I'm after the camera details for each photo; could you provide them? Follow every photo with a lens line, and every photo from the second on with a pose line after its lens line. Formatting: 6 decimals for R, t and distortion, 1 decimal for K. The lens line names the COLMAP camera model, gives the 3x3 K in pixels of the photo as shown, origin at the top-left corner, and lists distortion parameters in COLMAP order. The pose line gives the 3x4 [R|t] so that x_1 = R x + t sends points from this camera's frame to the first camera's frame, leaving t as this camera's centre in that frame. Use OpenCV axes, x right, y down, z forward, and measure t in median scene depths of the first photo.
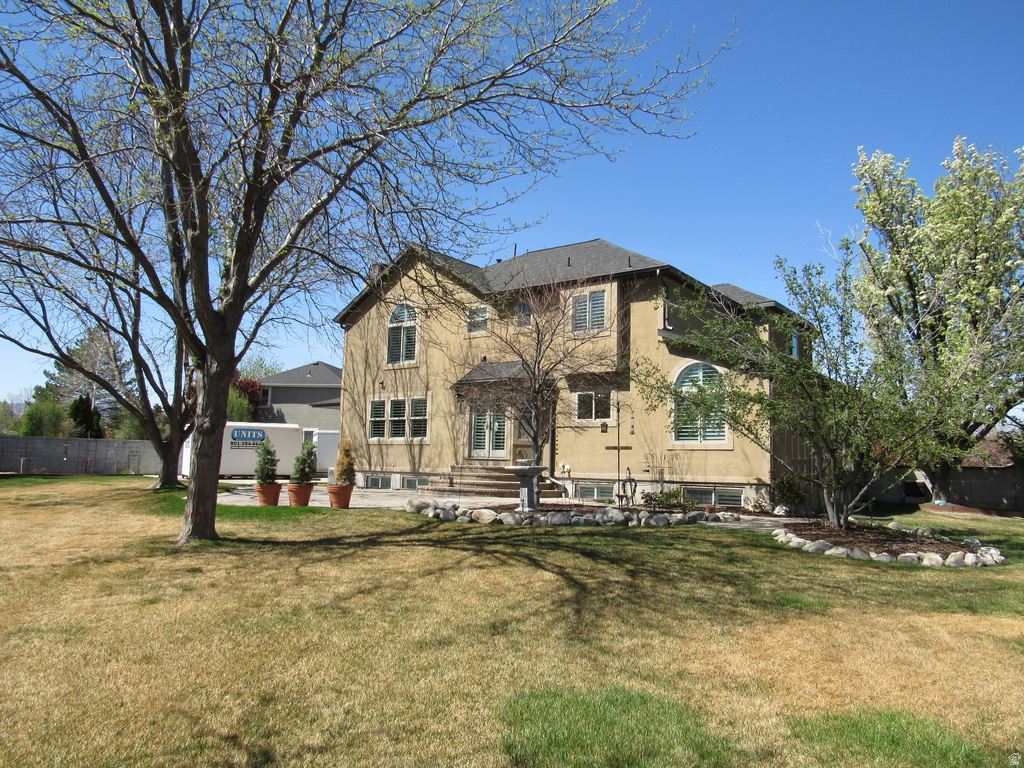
lens RADIAL K [[730.0, 0, 519.0], [0, 730.0, 384.7], [0, 0, 1]] dist [-0.006362, 0.001063]
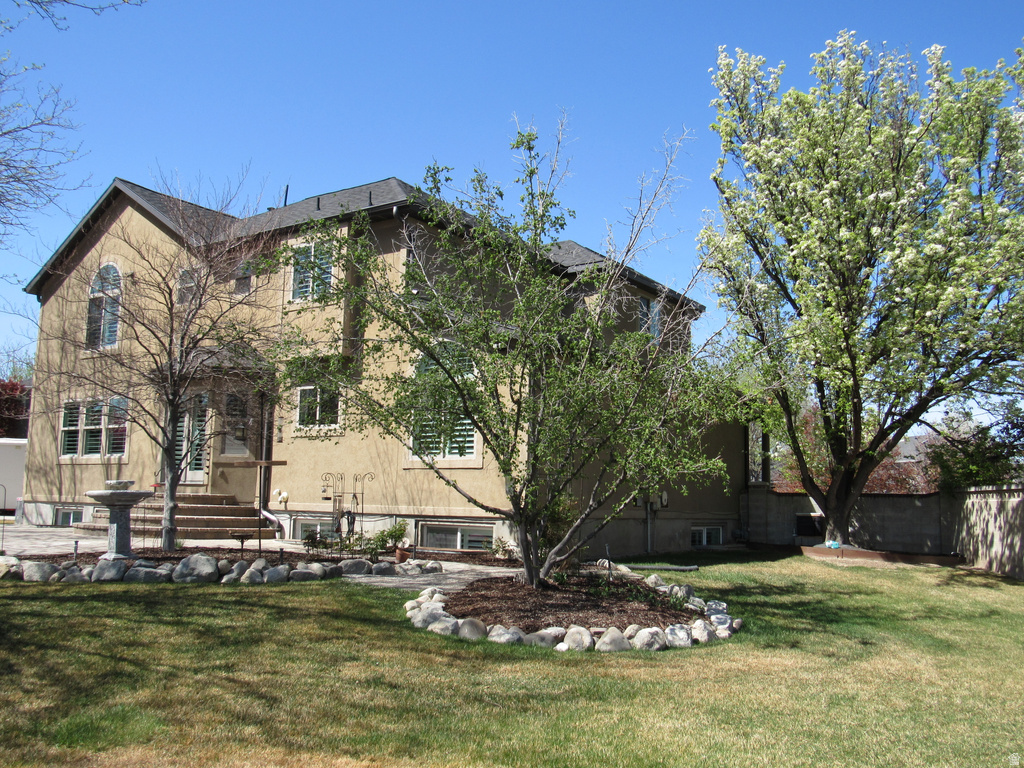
lens RADIAL K [[926.0, 0, 512.0], [0, 926.0, 384.0], [0, 0, 1]] dist [-0.017326, -0.009678]
pose [[0.999314, 0.002376, 0.036946, 0.209364], [-0.001889, 0.999911, -0.013193, 0.016051], [-0.036974, 0.013114, 0.999230, 0.097941]]
